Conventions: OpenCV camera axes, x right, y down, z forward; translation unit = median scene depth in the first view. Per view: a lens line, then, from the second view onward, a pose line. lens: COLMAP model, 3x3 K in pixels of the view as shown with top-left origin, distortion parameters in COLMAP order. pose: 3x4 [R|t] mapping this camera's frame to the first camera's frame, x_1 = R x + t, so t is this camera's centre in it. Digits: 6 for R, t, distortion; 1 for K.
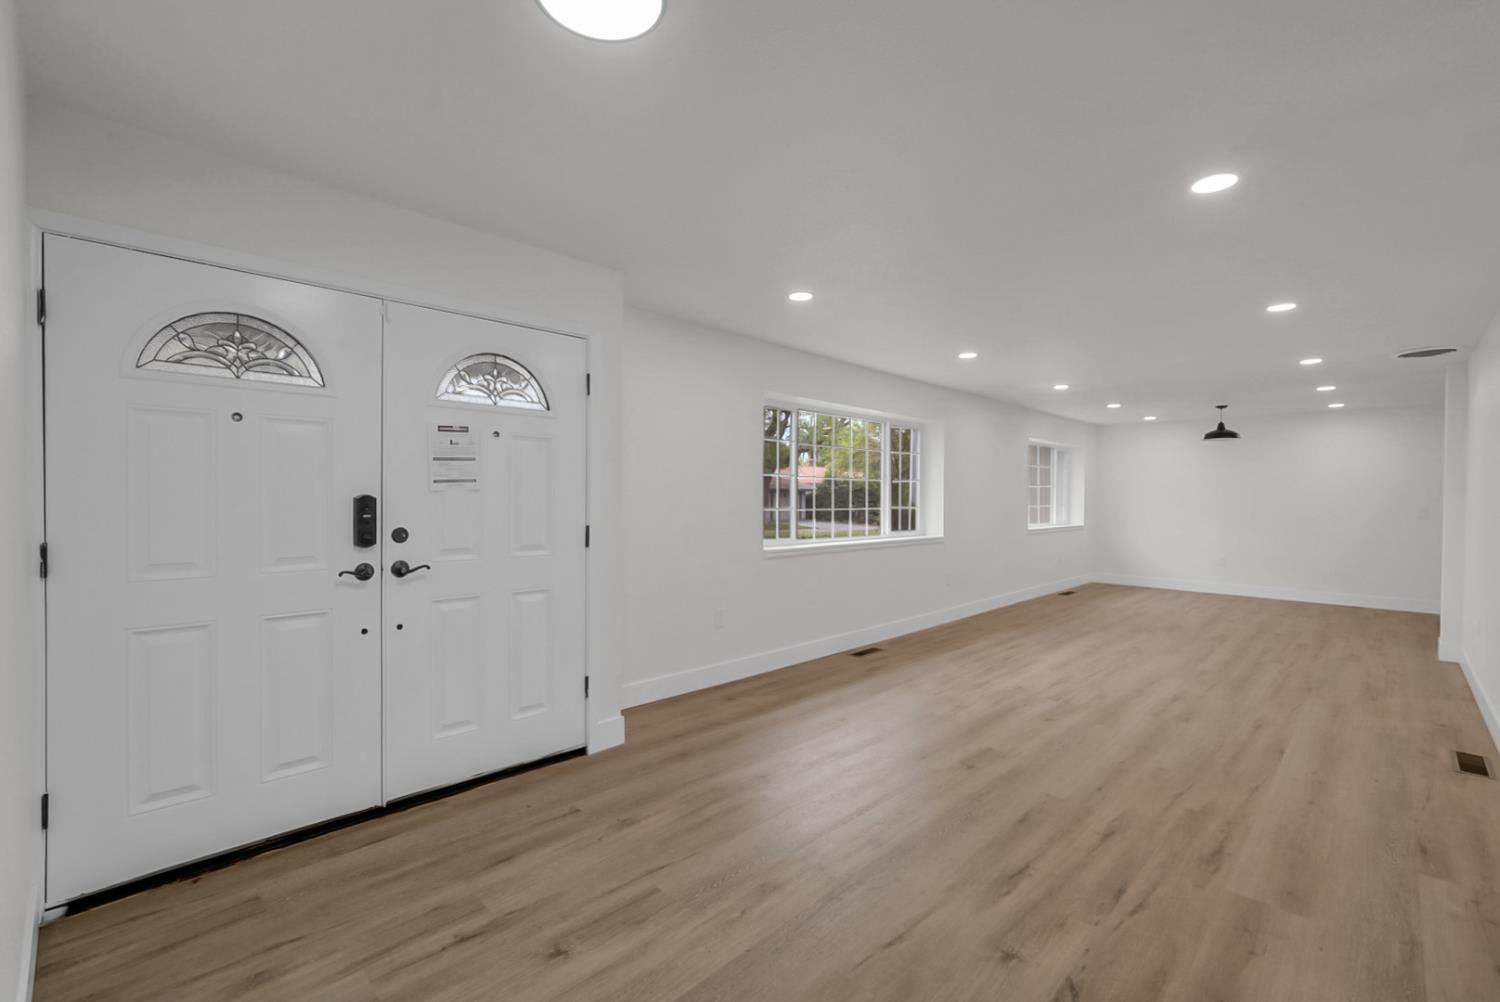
lens RADIAL K [[671.3, 0, 763.1], [0, 671.3, 502.7], [0, 0, 1]] dist [-0.000673, 0.000926]
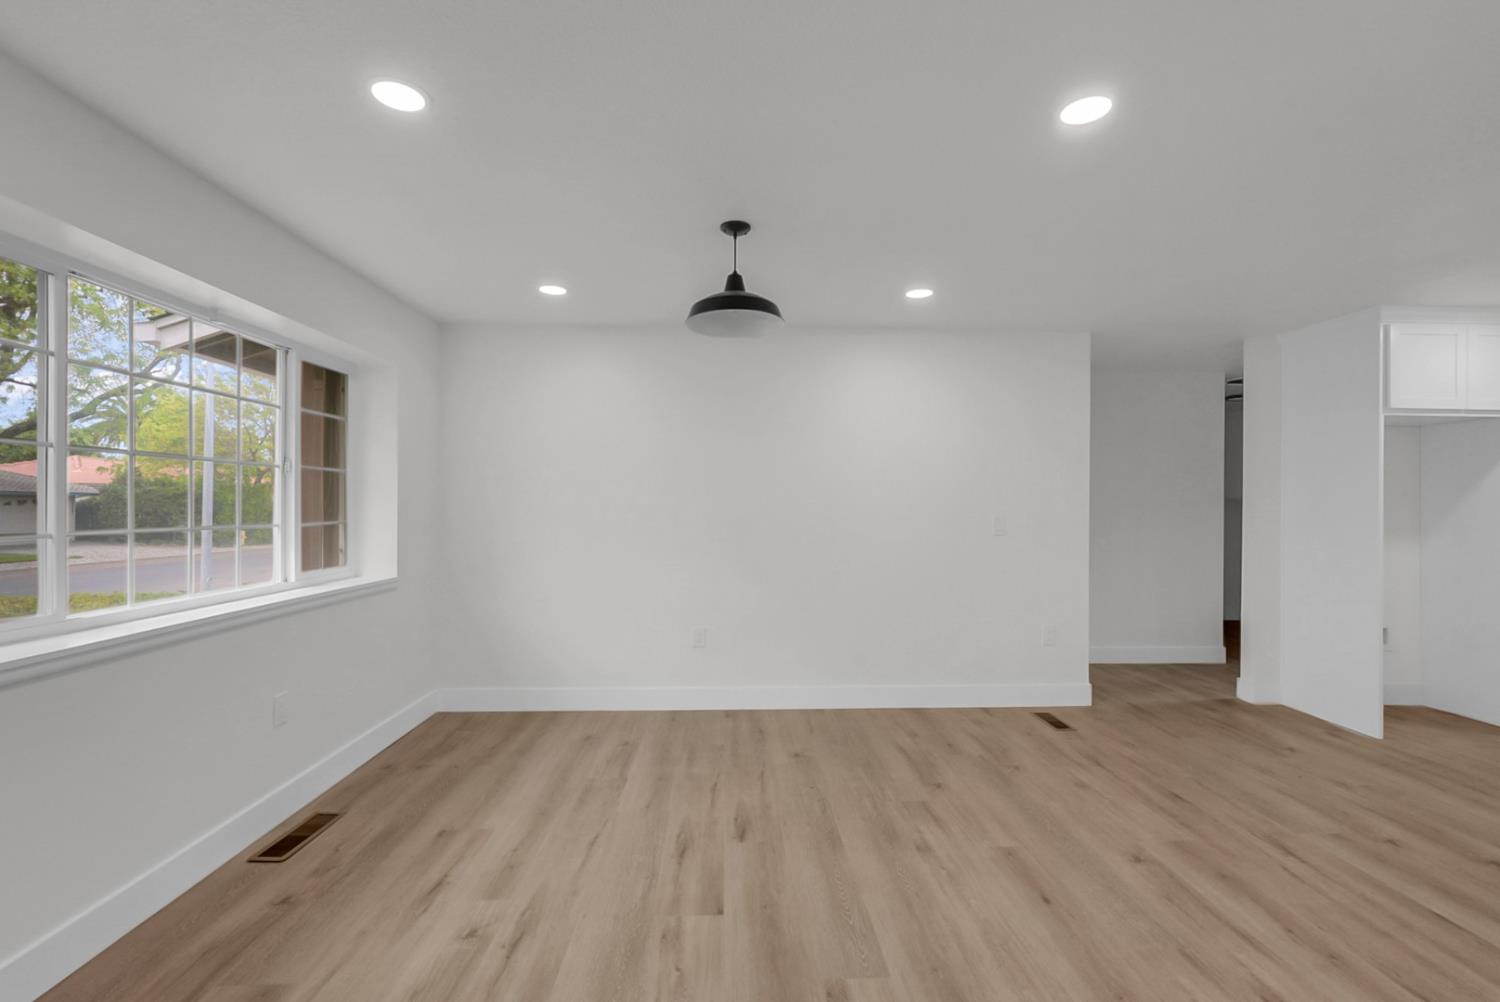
lens RADIAL K [[671.3, 0, 751.0], [0, 671.3, 501.5], [0, 0, 1]] dist [-0.000673, 0.000926]
pose [[0.696942, -0.008127, 0.717081, 0.678809], [0.015218, 0.999878, -0.003459, -0.002683], [-0.716966, 0.013323, 0.696981, 1.163920]]
